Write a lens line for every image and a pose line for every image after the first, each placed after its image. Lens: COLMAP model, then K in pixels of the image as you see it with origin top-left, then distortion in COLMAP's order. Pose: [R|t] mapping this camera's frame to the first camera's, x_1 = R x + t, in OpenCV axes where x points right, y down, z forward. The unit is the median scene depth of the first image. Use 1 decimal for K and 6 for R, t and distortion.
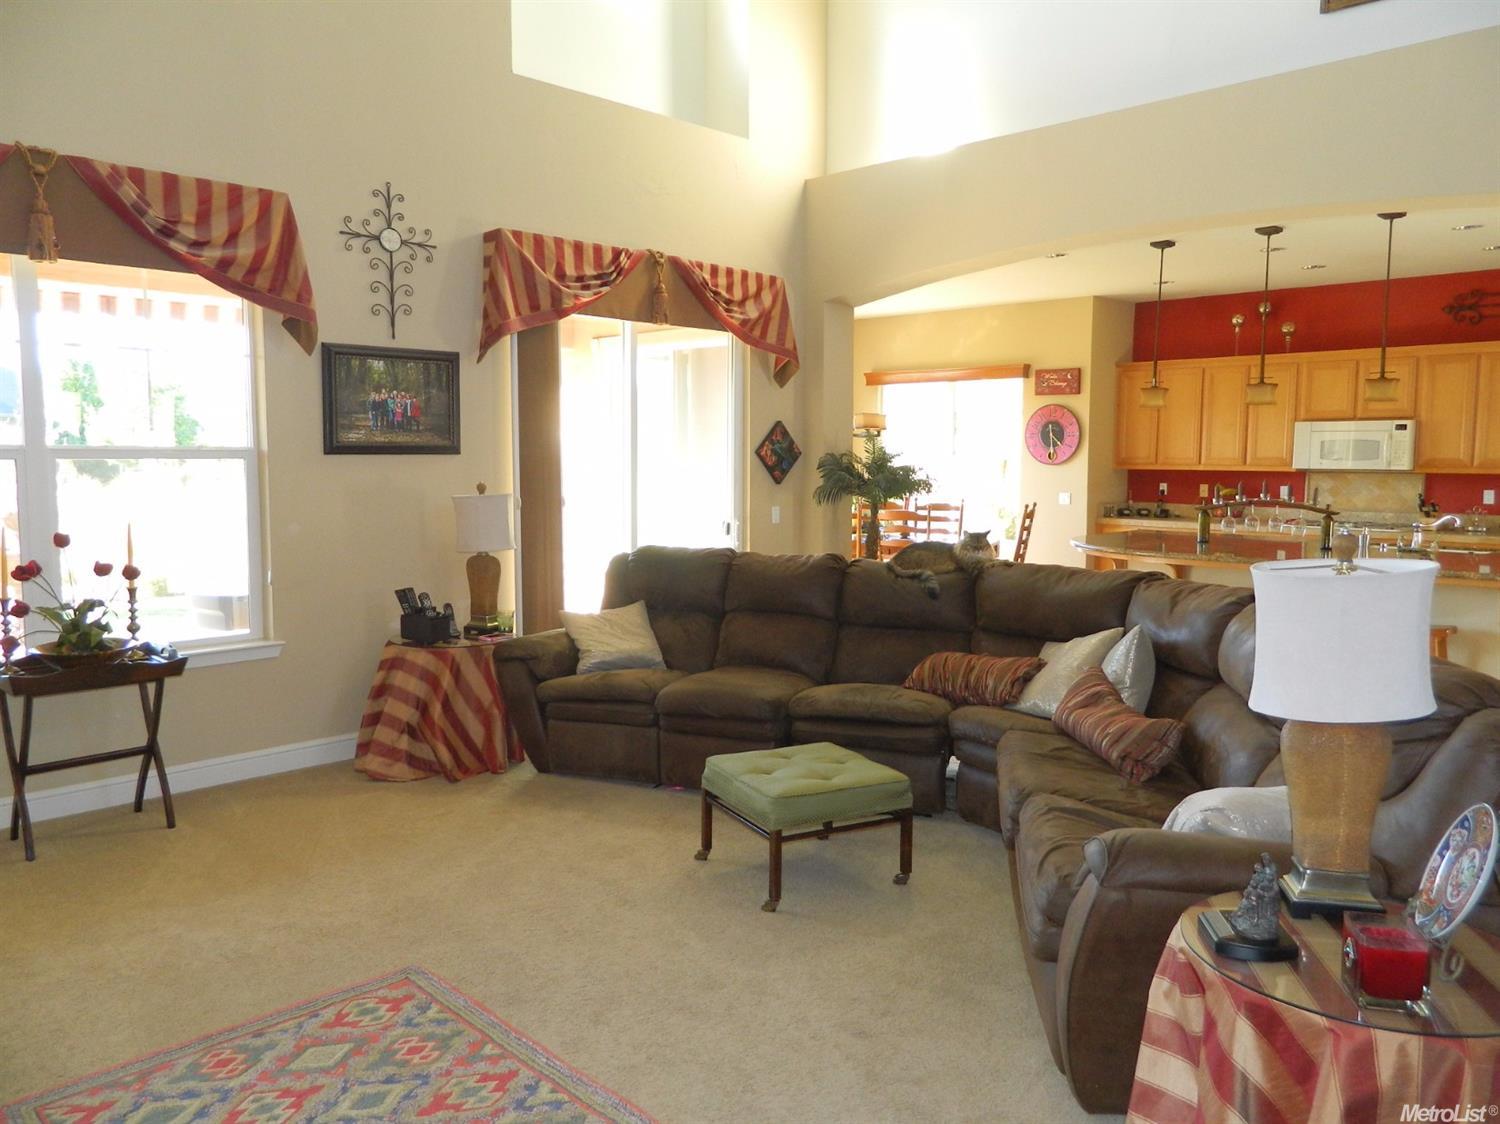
lens RADIAL K [[1113.2, 0, 746.5], [0, 1113.2, 554.6], [0, 0, 1]] dist [0.009419, 0.003195]
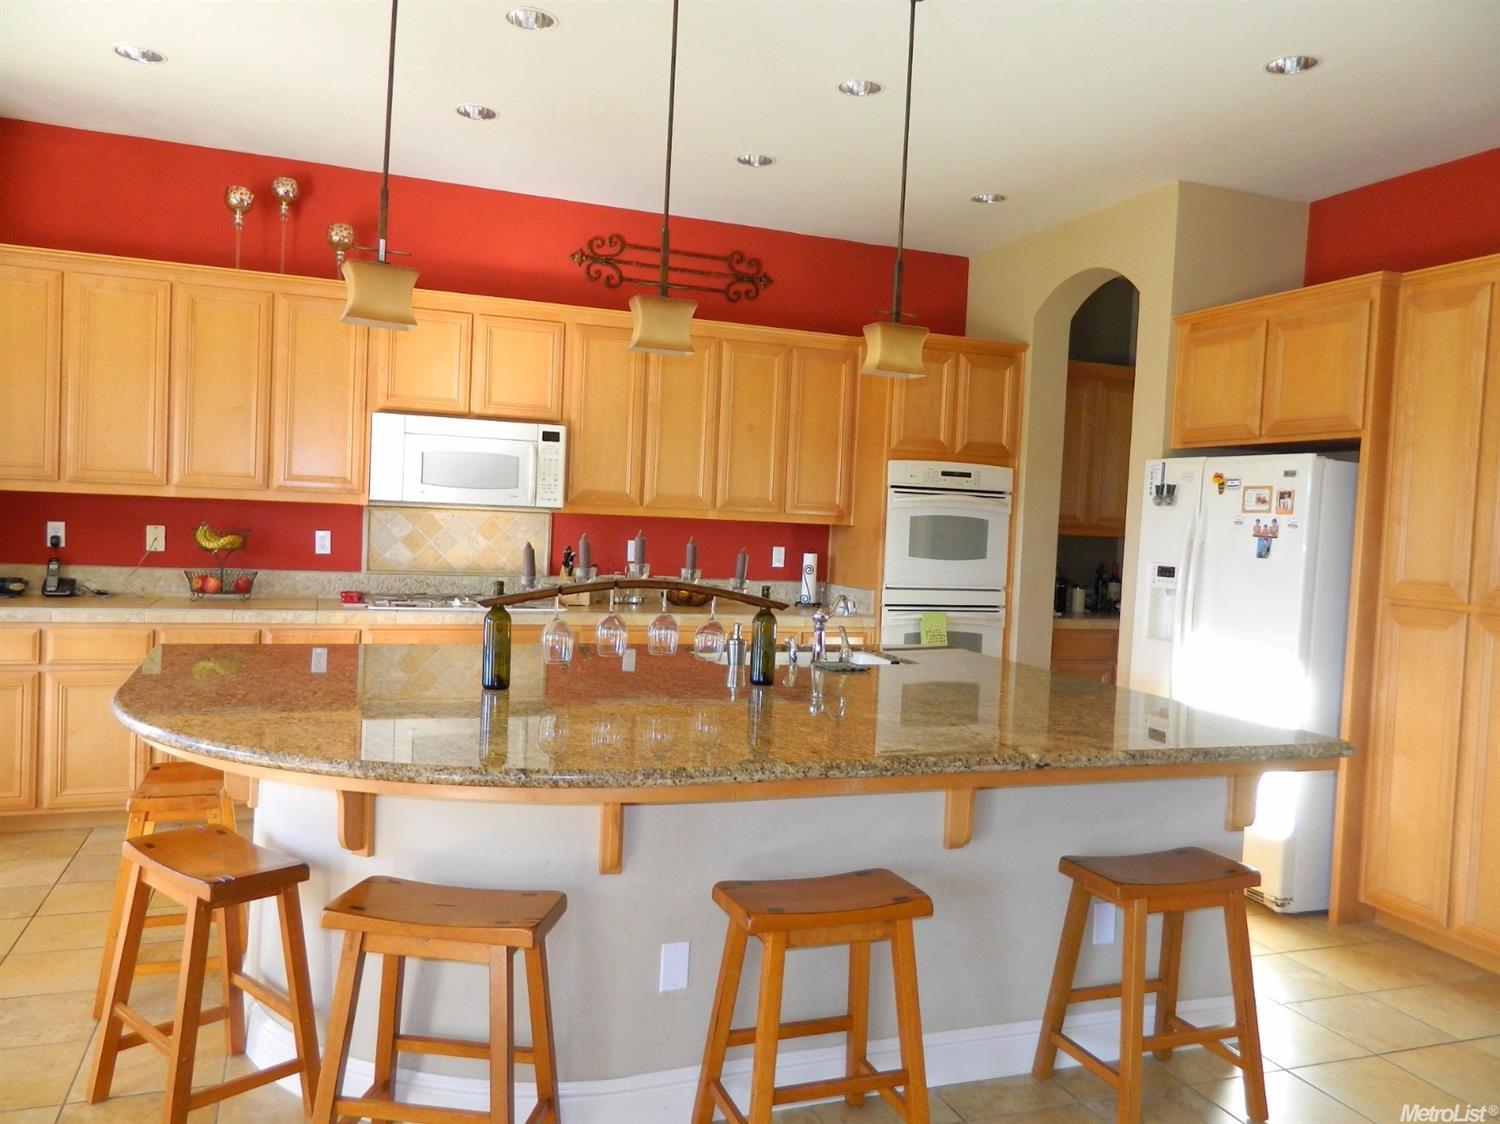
lens RADIAL K [[1113.2, 0, 746.5], [0, 1113.2, 554.6], [0, 0, 1]] dist [0.009419, 0.003195]
pose [[0.408824, -0.020989, 0.912372, 0.077078], [0.042113, 0.999104, 0.004113, -0.045467], [-0.911641, 0.036741, 0.409341, 0.619224]]
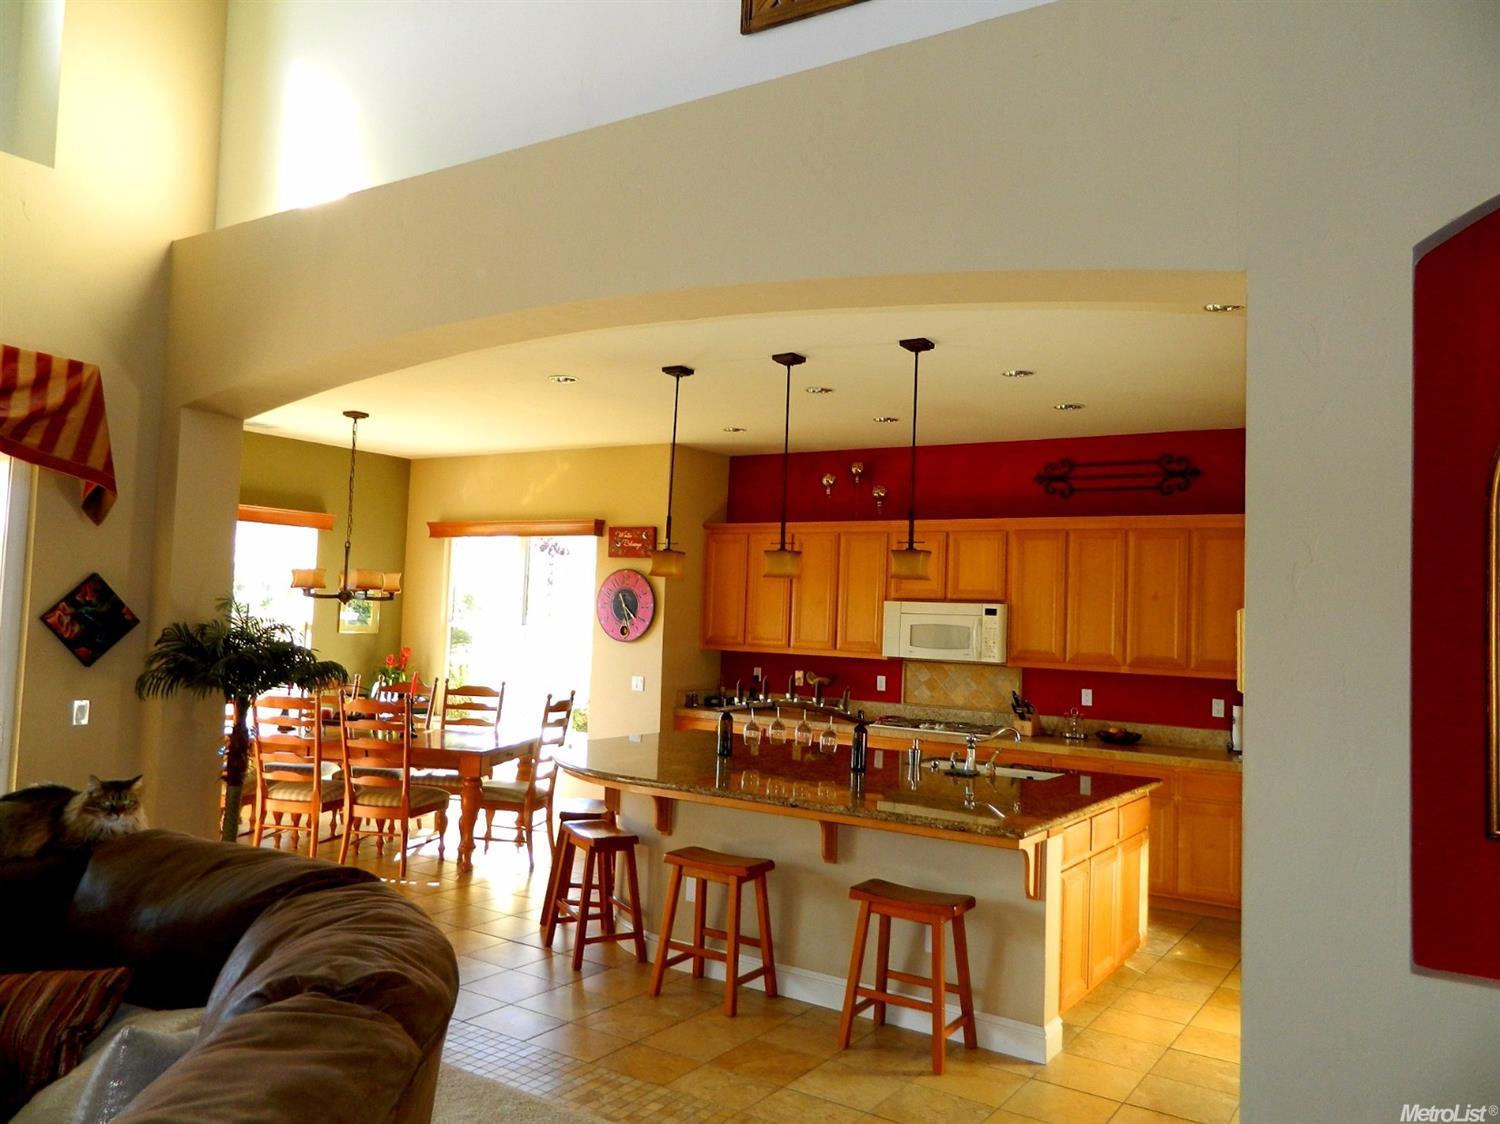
lens RADIAL K [[1113.2, 0, 746.5], [0, 1113.2, 554.6], [0, 0, 1]] dist [0.009419, 0.003195]
pose [[0.978101, 0.044336, 0.203352, 0.215607], [-0.014642, 0.989285, -0.145264, -0.029582], [-0.207613, 0.139106, 0.968270, 0.199962]]
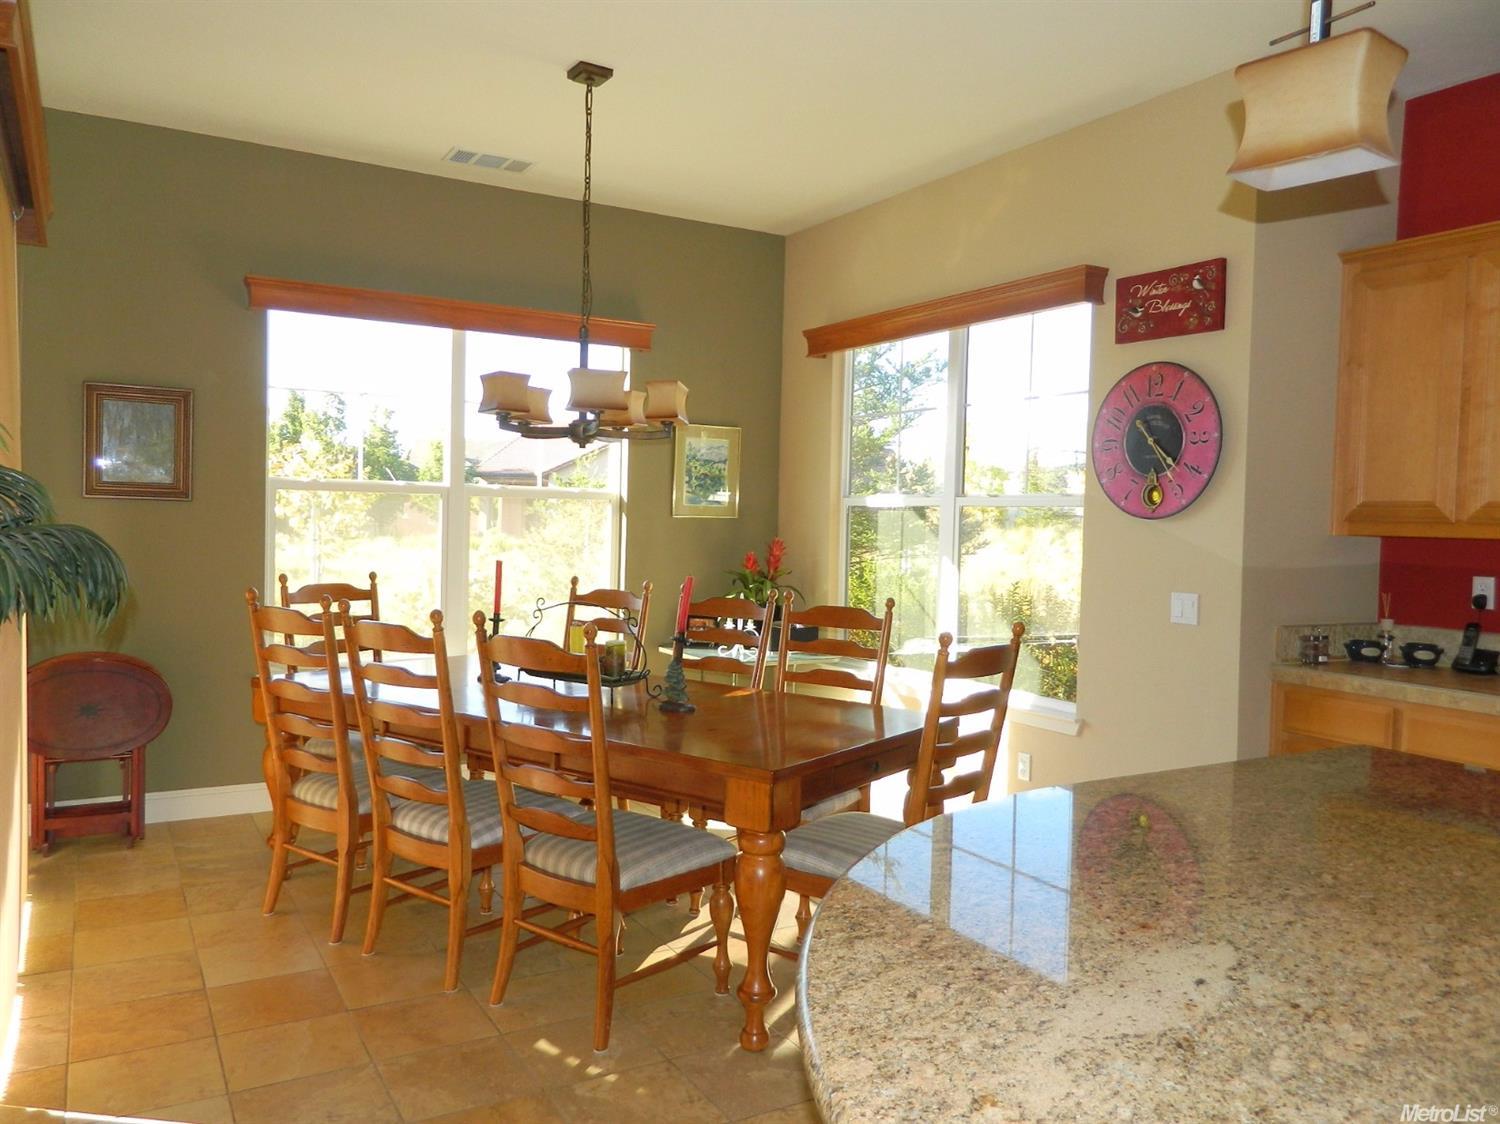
lens RADIAL K [[1113.2, 0, 746.5], [0, 1113.2, 554.6], [0, 0, 1]] dist [0.009419, 0.003195]
pose [[0.965323, 0.029331, -0.259405, 0.267688], [-0.044758, 0.997550, -0.053765, -0.046375], [0.257192, 0.063511, 0.964271, 0.664797]]
